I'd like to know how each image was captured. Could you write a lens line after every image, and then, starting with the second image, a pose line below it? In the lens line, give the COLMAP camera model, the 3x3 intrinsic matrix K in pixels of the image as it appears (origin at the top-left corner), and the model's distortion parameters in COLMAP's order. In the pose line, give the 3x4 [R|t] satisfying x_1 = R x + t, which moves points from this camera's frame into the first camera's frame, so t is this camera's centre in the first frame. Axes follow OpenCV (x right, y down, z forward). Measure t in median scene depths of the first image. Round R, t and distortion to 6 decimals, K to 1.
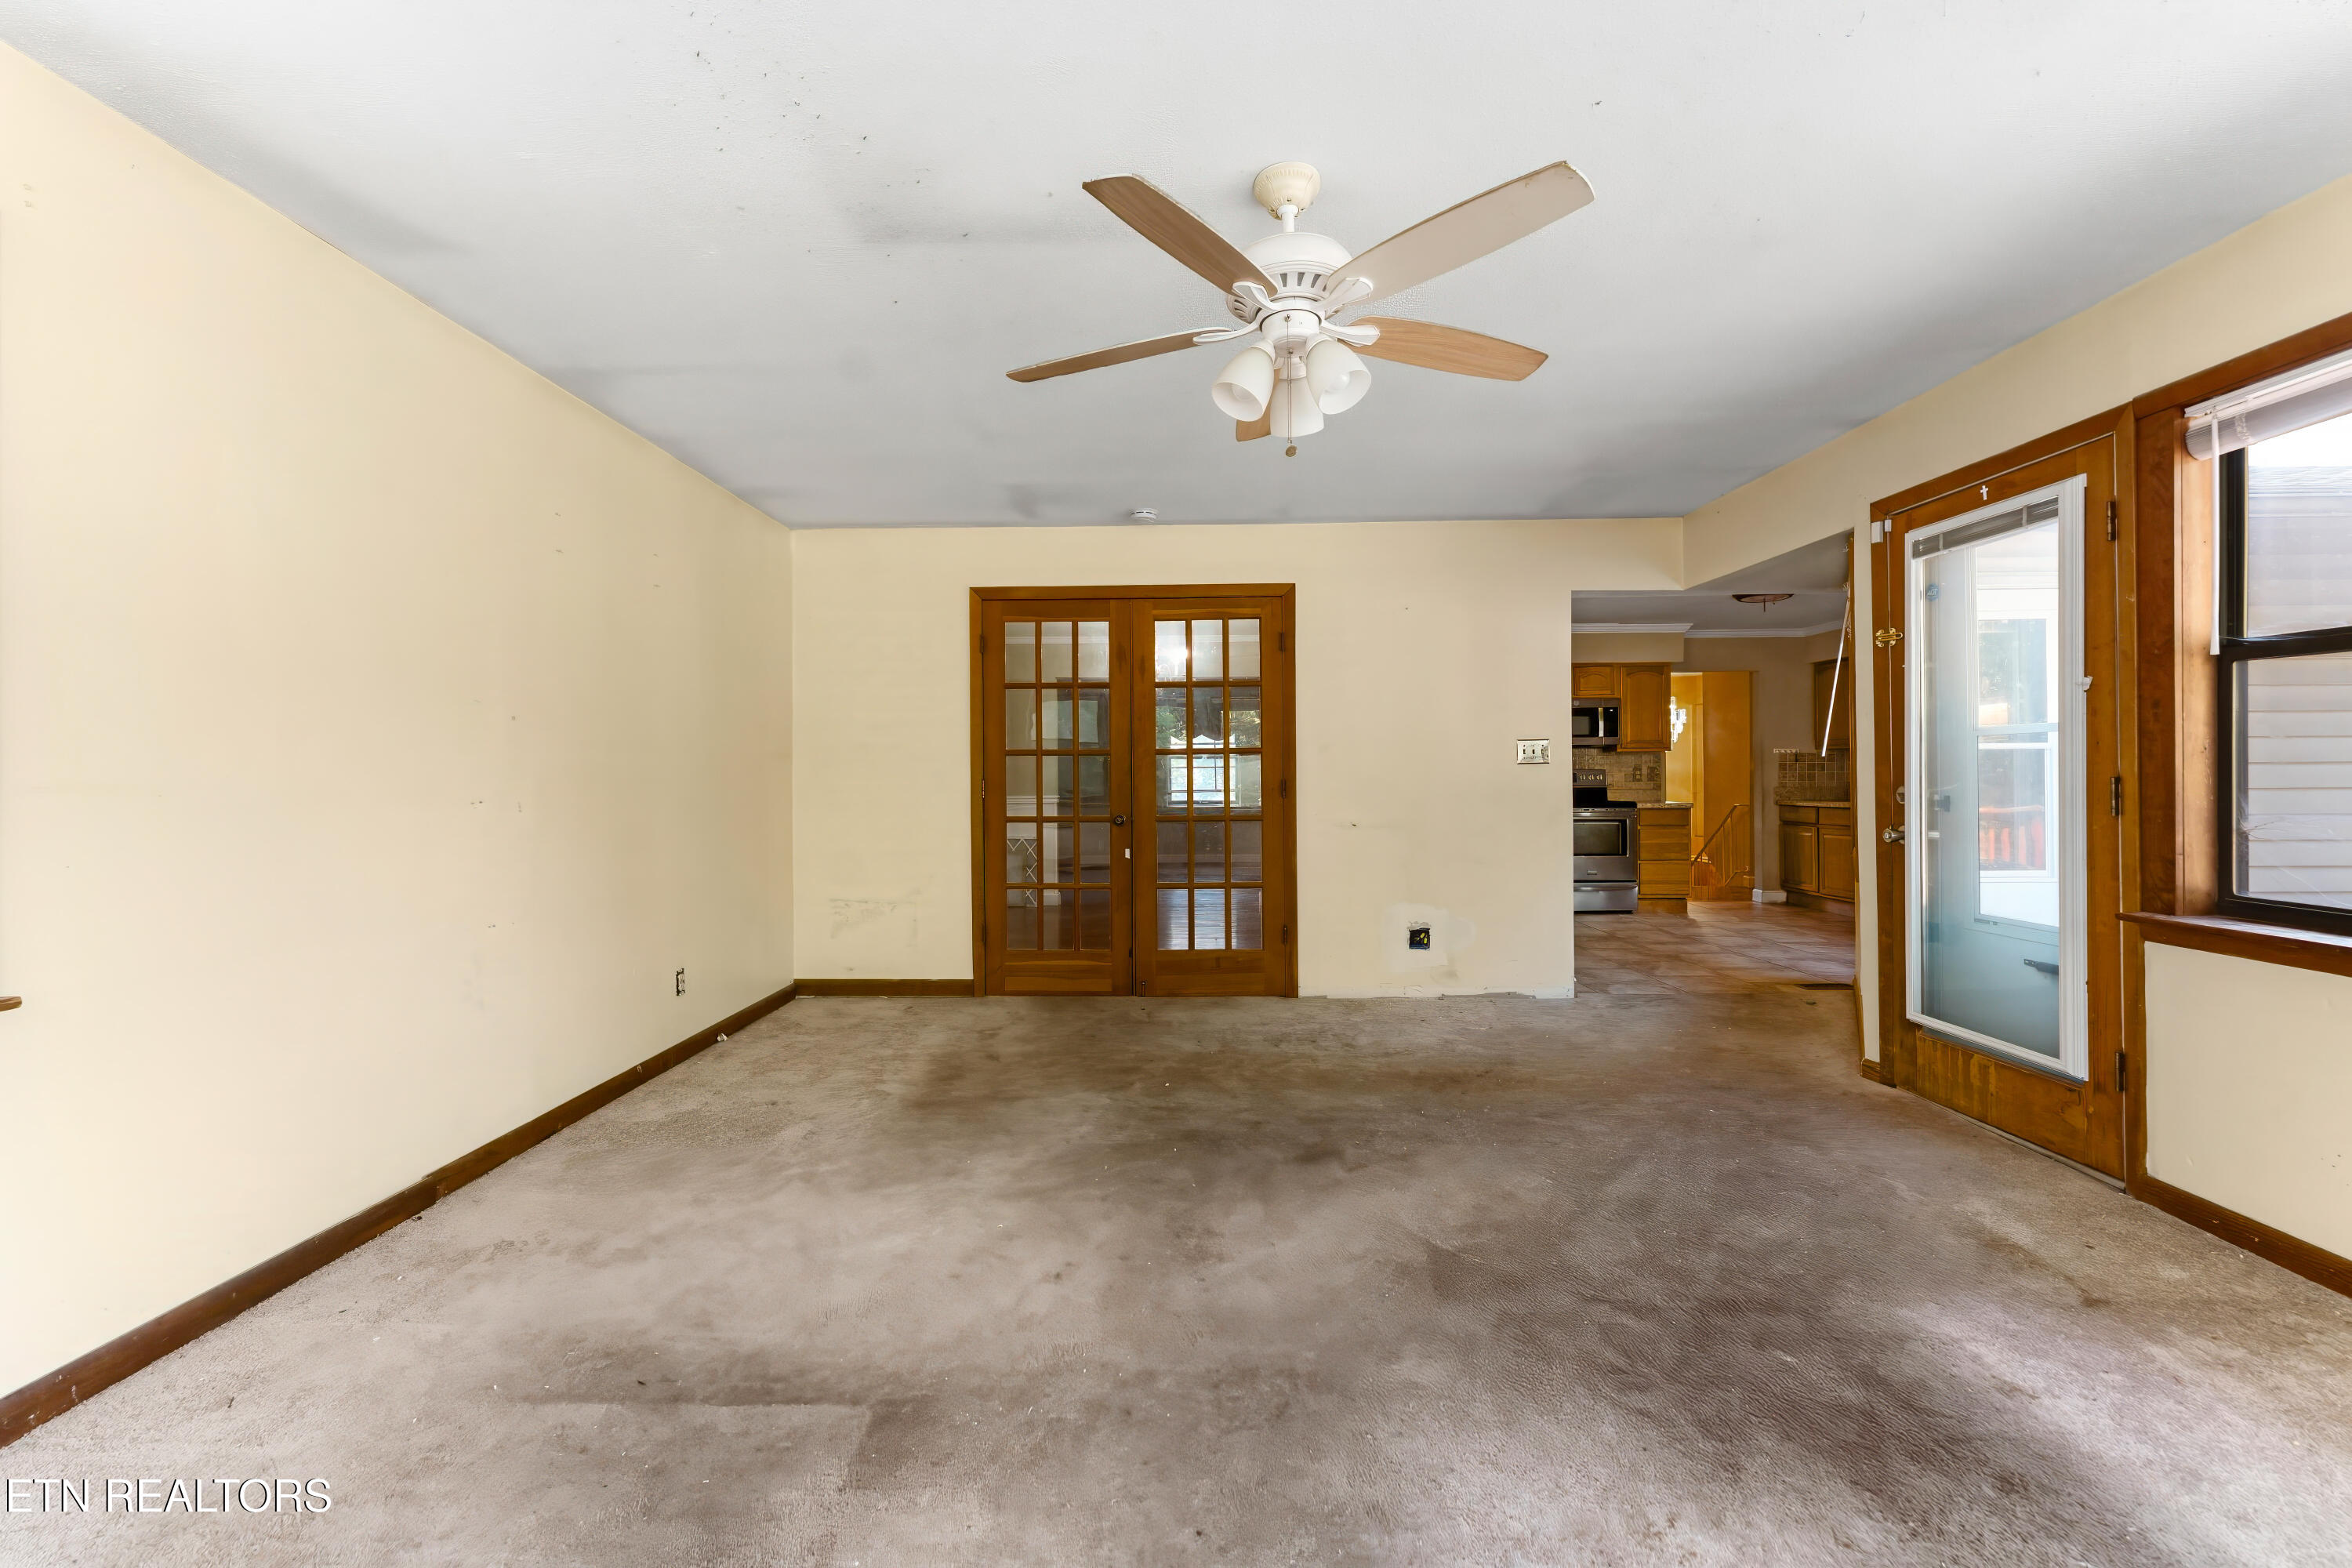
lens RADIAL K [[957.0, 0, 1134.4], [0, 957.0, 770.4], [0, 0, 1]] dist [-0.012626, 0.001247]
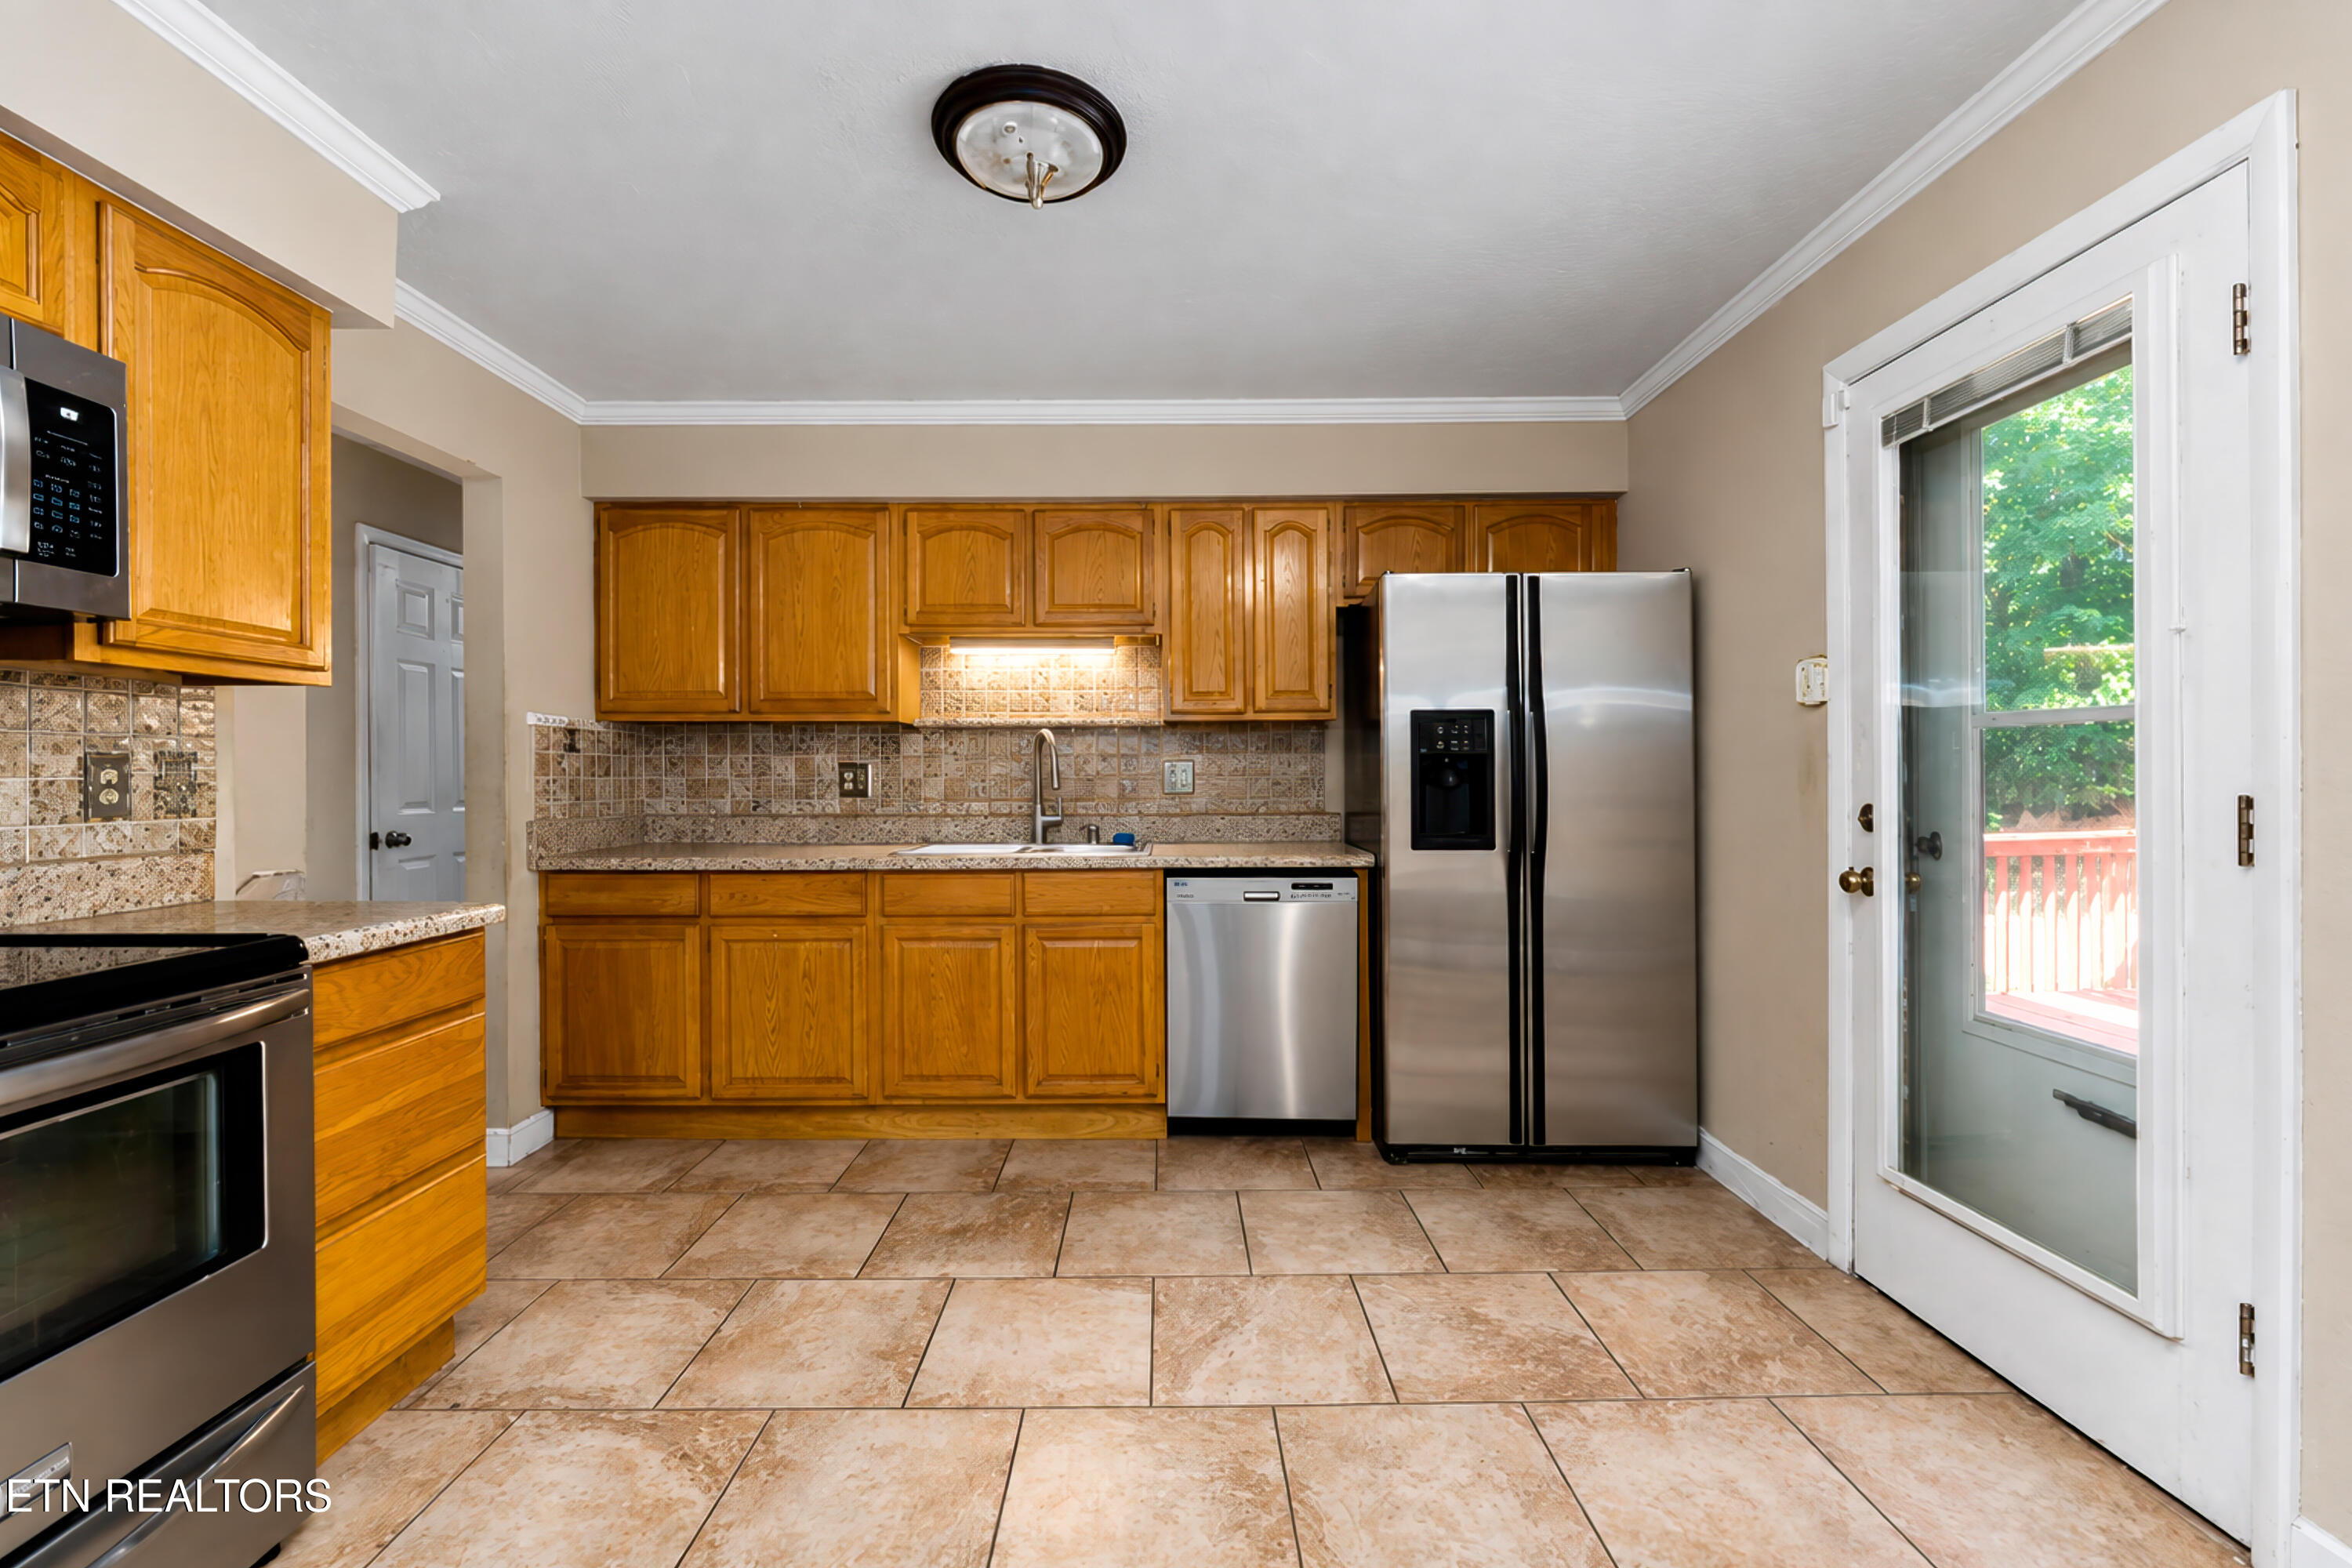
lens RADIAL K [[957.0, 0, 1177.5], [0, 957.0, 777.4], [0, 0, 1]] dist [-0.012626, 0.001247]
pose [[-0.062890, 0.005507, 0.998005, 0.320500], [-0.000105, 0.999985, -0.005524, 0.003410], [-0.998020, -0.000452, -0.062888, 0.815350]]
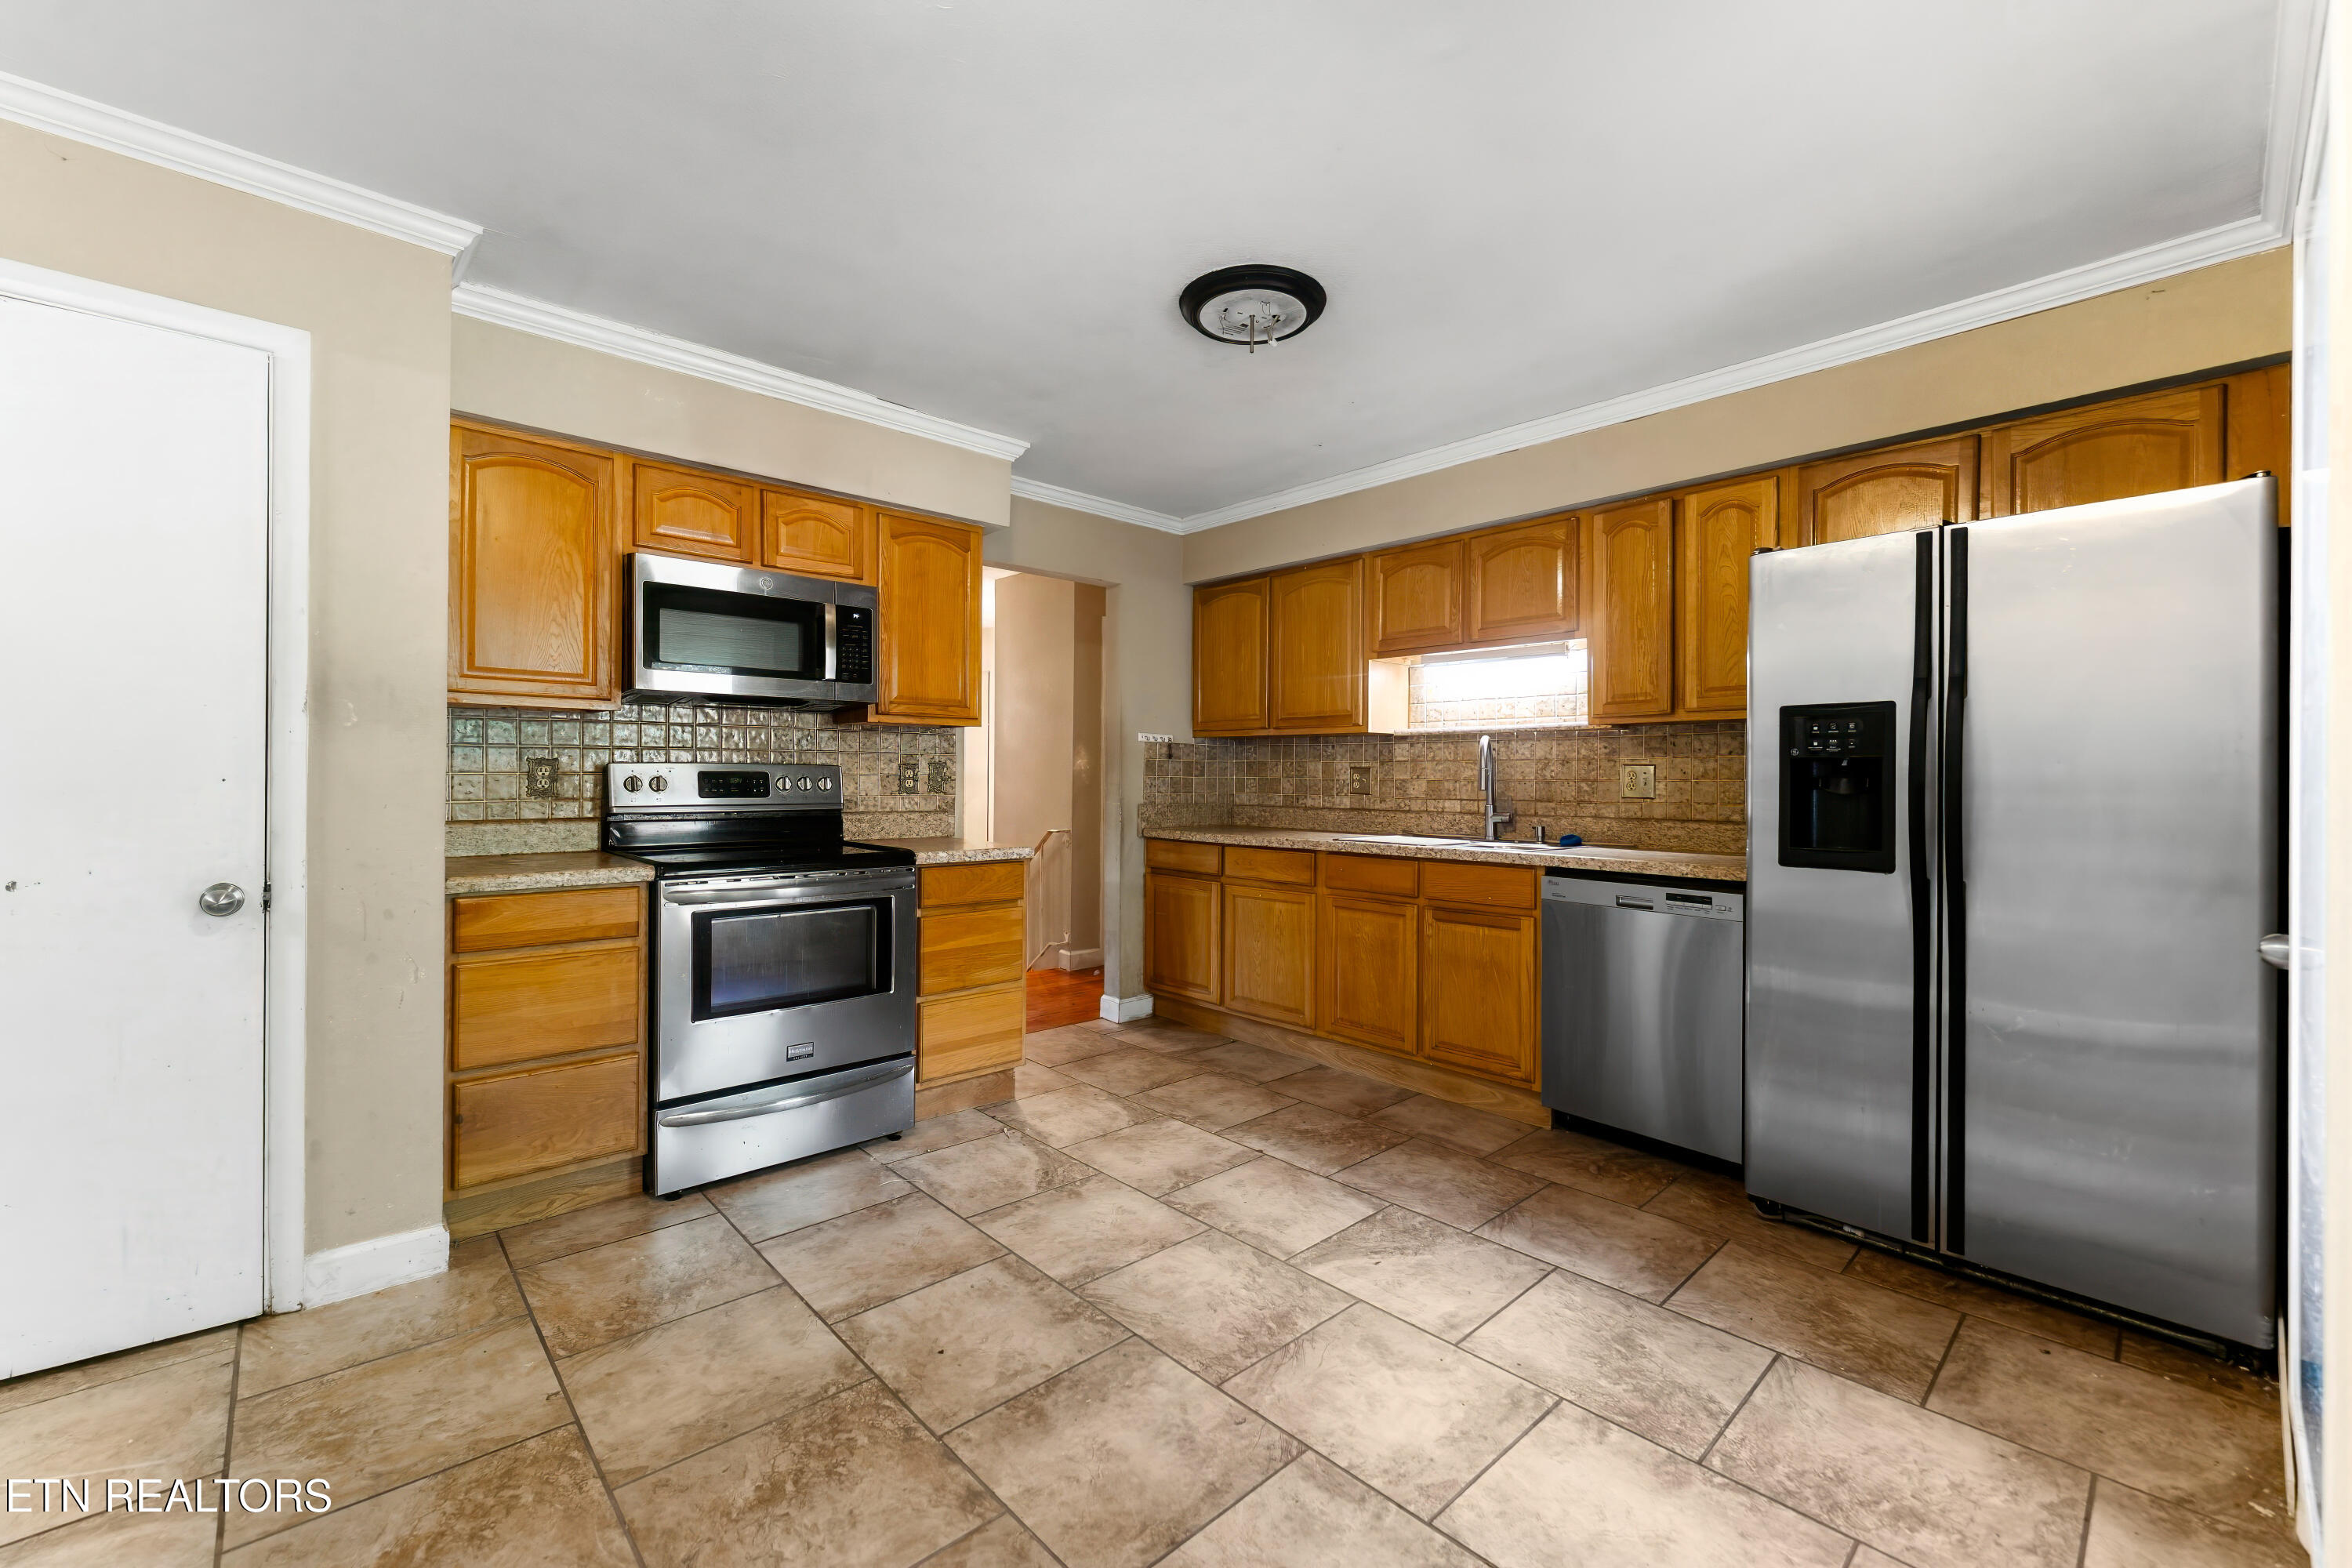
lens RADIAL K [[957.0, 0, 1178.3], [0, 957.0, 777.2], [0, 0, 1]] dist [-0.012626, 0.001247]
pose [[0.695285, 0.009962, 0.718665, 0.311143], [-0.013325, 0.999911, -0.000969, 0.002424], [-0.718611, -0.008903, 0.695356, 0.632347]]
